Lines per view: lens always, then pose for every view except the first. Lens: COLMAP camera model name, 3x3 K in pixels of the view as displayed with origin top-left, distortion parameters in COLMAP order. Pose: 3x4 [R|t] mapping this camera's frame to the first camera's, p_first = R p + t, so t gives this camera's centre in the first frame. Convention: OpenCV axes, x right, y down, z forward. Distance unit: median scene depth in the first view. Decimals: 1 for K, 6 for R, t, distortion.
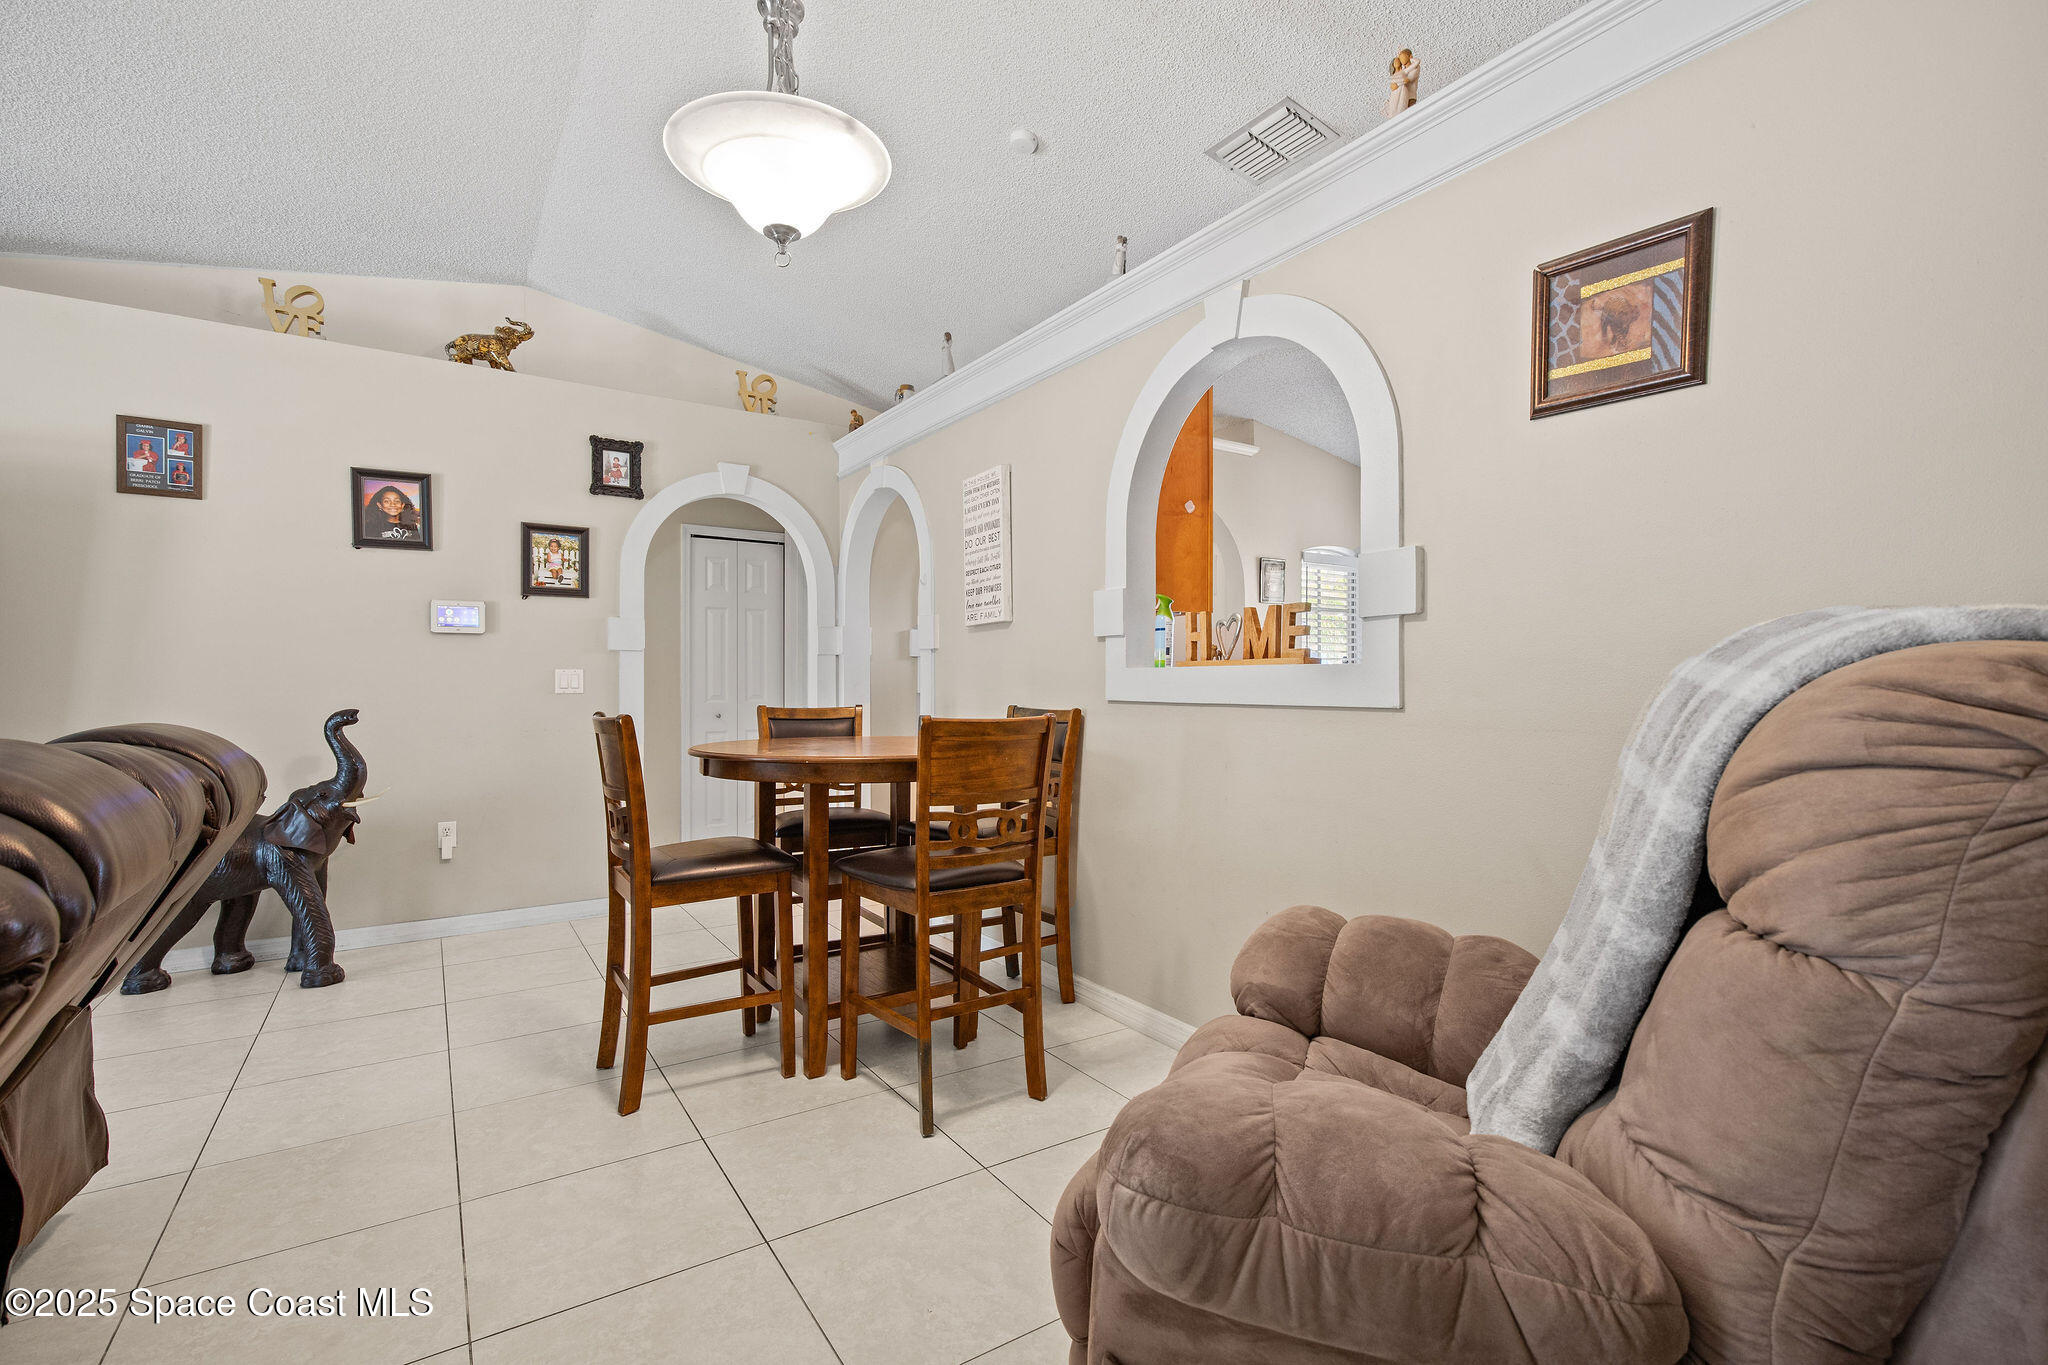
lens RADIAL K [[982.7, 0, 1015.4], [0, 982.7, 687.3], [0, 0, 1]] dist [-0.000976, -0.000655]
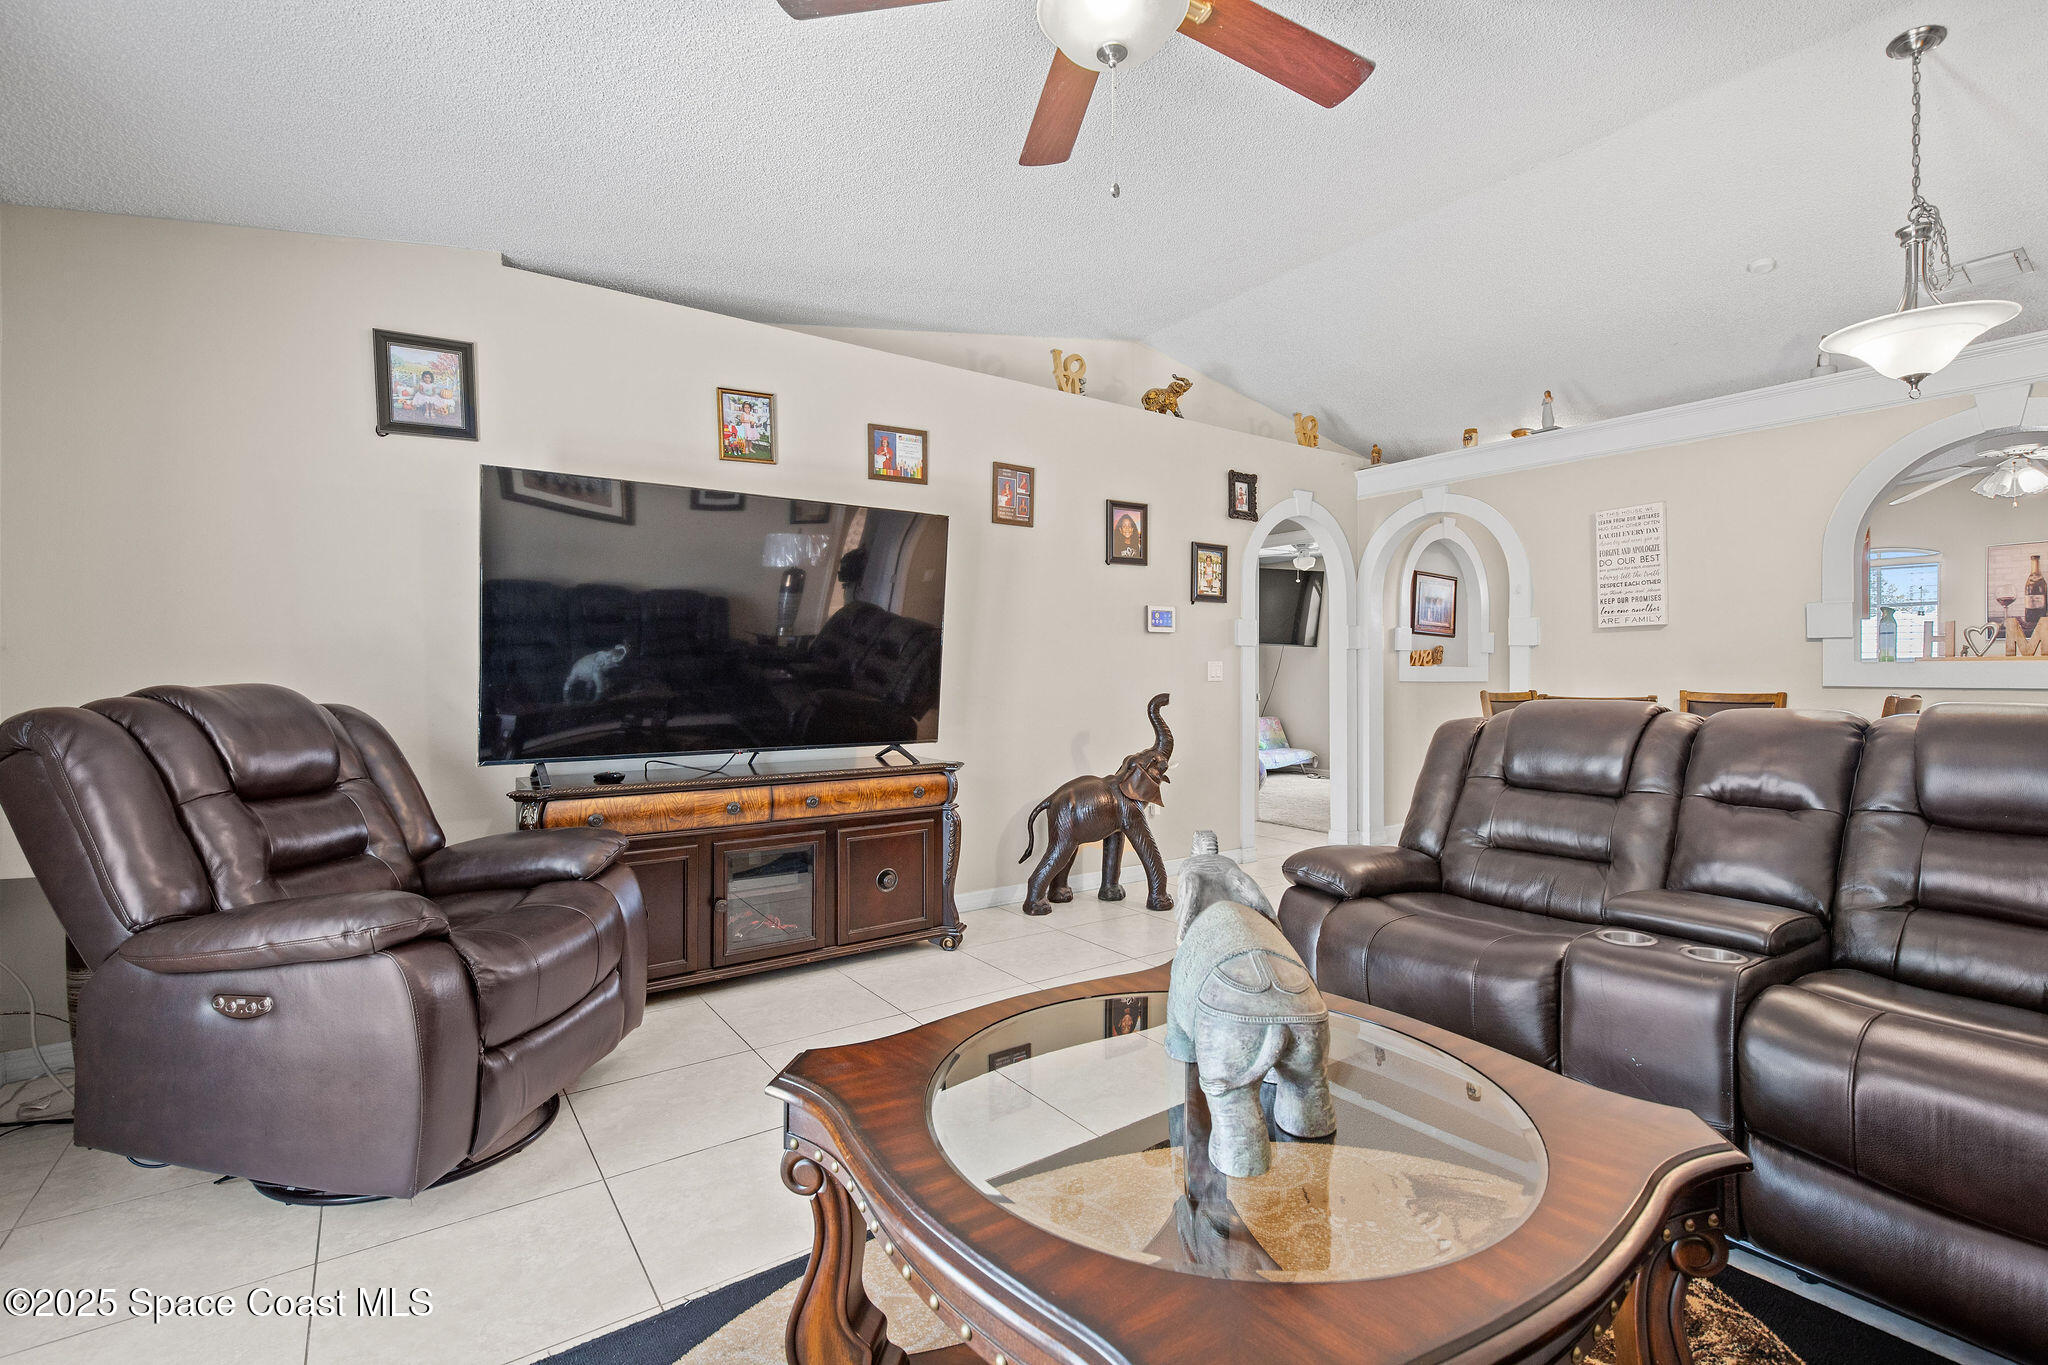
lens RADIAL K [[982.7, 0, 1031.8], [0, 982.7, 676.1], [0, 0, 1]] dist [-0.000976, -0.000655]
pose [[0.999661, -0.001012, 0.026016, -0.796300], [0.001052, 0.999998, -0.001553, 0.001391], [-0.026014, 0.001580, 0.999660, -0.238200]]
